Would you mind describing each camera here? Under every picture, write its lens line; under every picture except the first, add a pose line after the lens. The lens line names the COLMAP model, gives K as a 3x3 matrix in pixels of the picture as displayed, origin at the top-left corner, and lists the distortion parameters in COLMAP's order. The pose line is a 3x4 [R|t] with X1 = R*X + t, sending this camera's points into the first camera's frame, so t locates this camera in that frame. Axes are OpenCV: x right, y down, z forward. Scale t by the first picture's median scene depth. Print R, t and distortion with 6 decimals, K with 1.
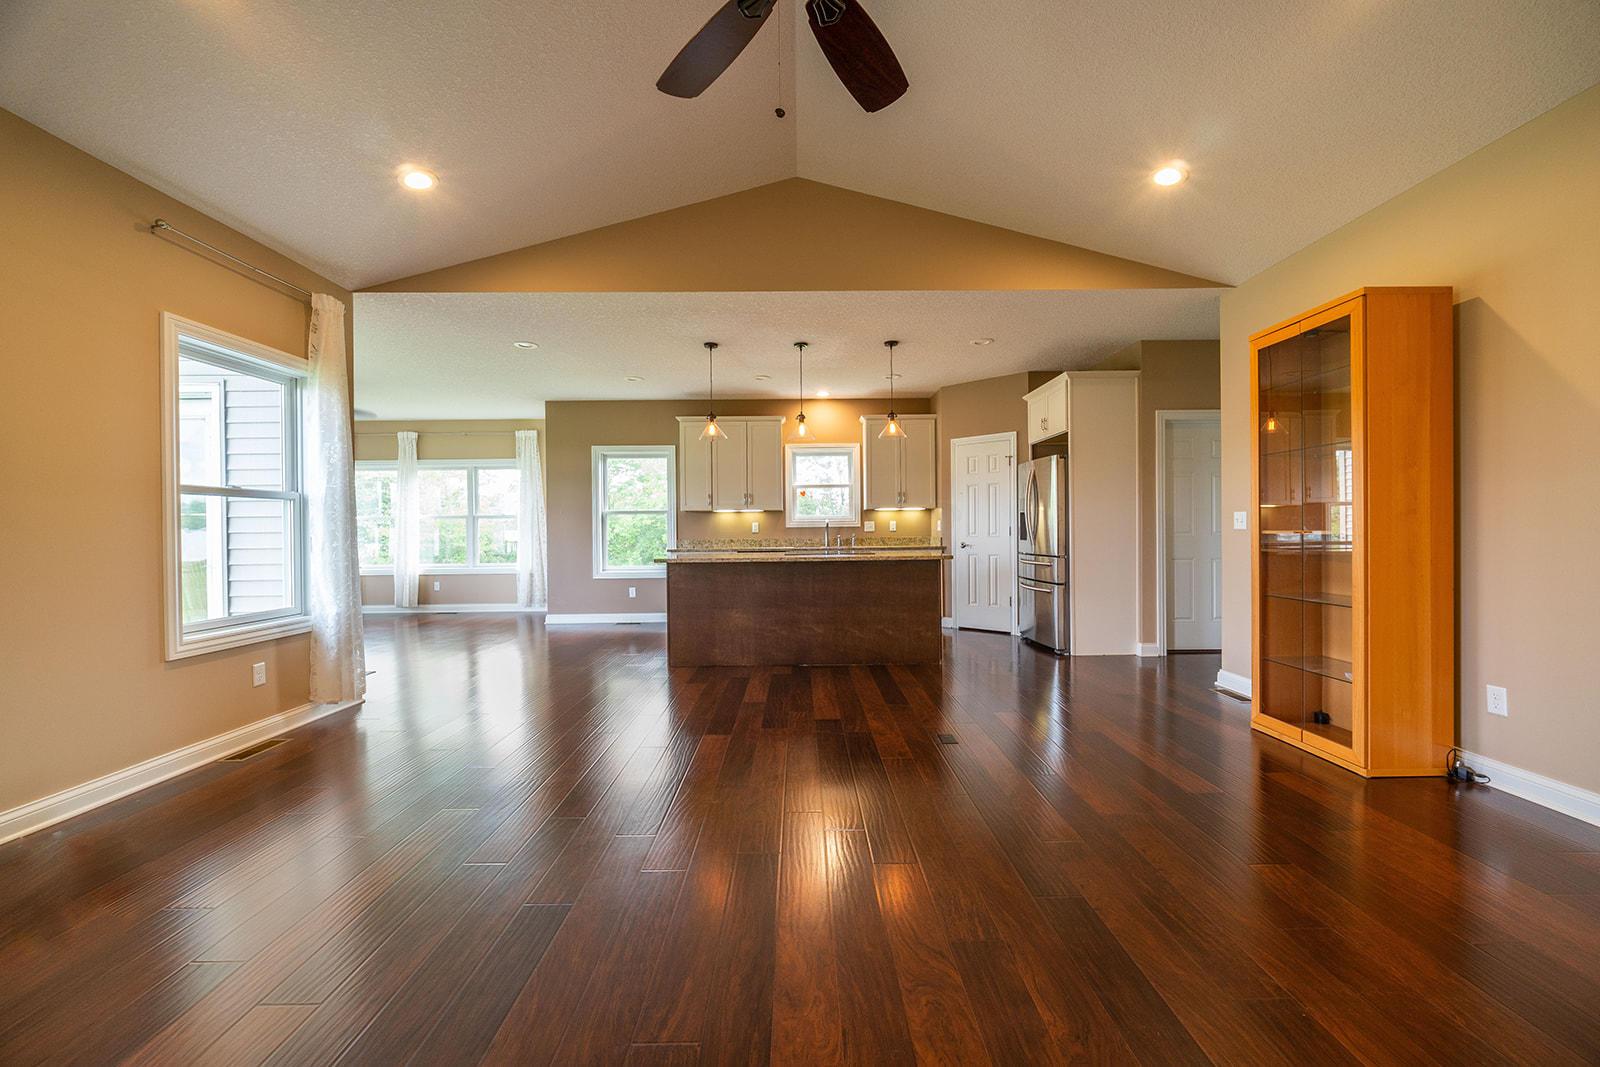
lens RADIAL K [[634.2, 0, 807.7], [0, 634.2, 536.1], [0, 0, 1]] dist [0.002080, 0.000047]
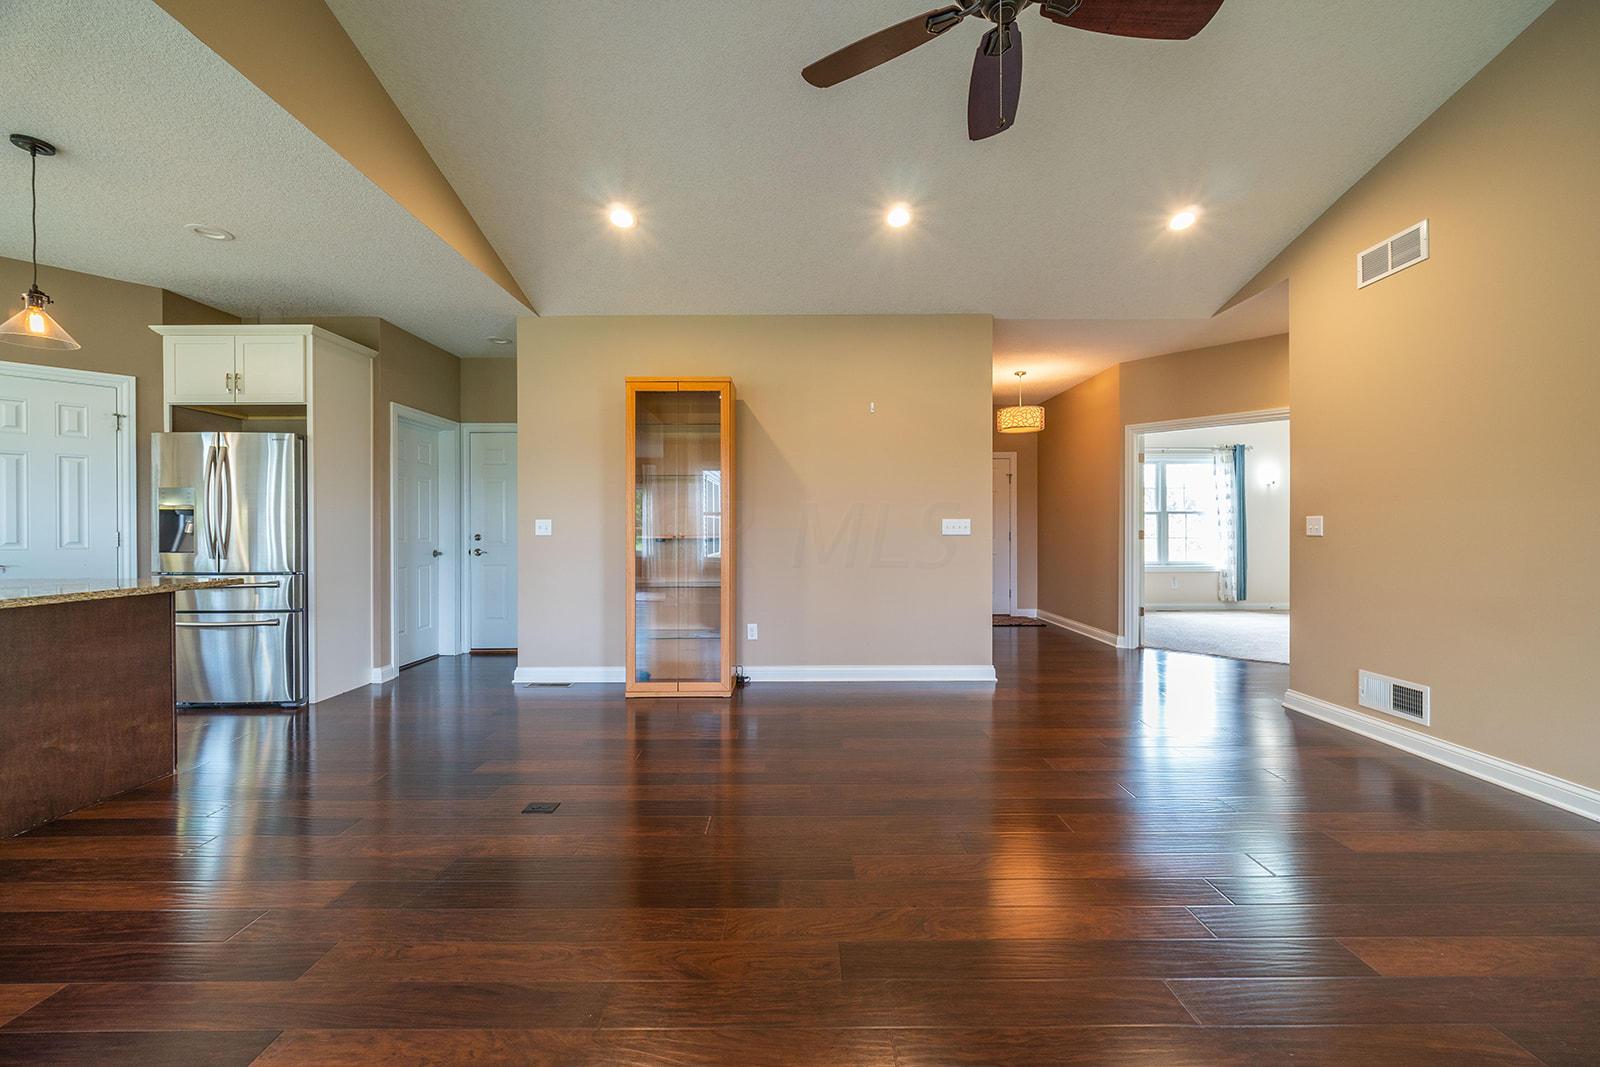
lens RADIAL K [[640.4, 0, 805.7], [0, 640.4, 530.2], [0, 0, 1]] dist [0.001174, -0.000026]
pose [[0.008646, 0.008995, 0.999922, -0.338946], [0.013646, 0.999865, -0.009112, -0.002043], [-0.999870, 0.013724, 0.008522, 0.412081]]
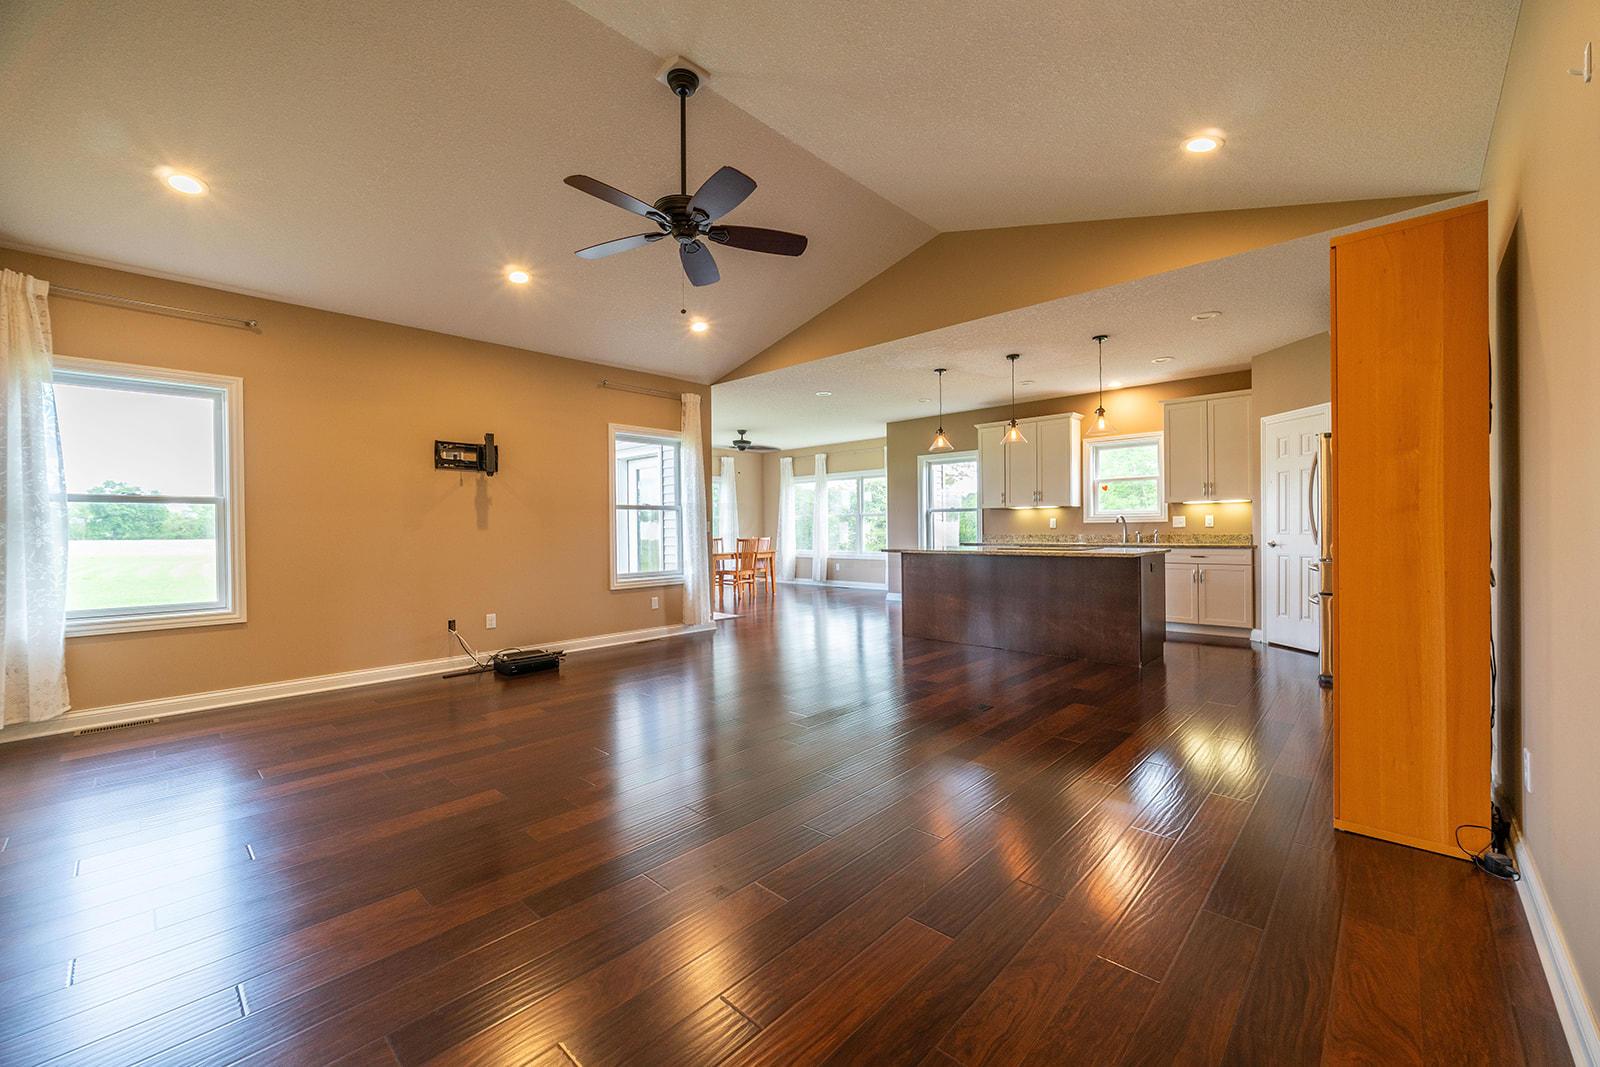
lens RADIAL K [[640.4, 0, 805.7], [0, 640.4, 530.2], [0, 0, 1]] dist [0.001174, -0.000026]
pose [[0.722995, 0.005757, -0.690829, 0.357202], [-0.004718, 0.999983, 0.003396, -0.003701], [0.690837, 0.000804, 0.723010, -0.030053]]
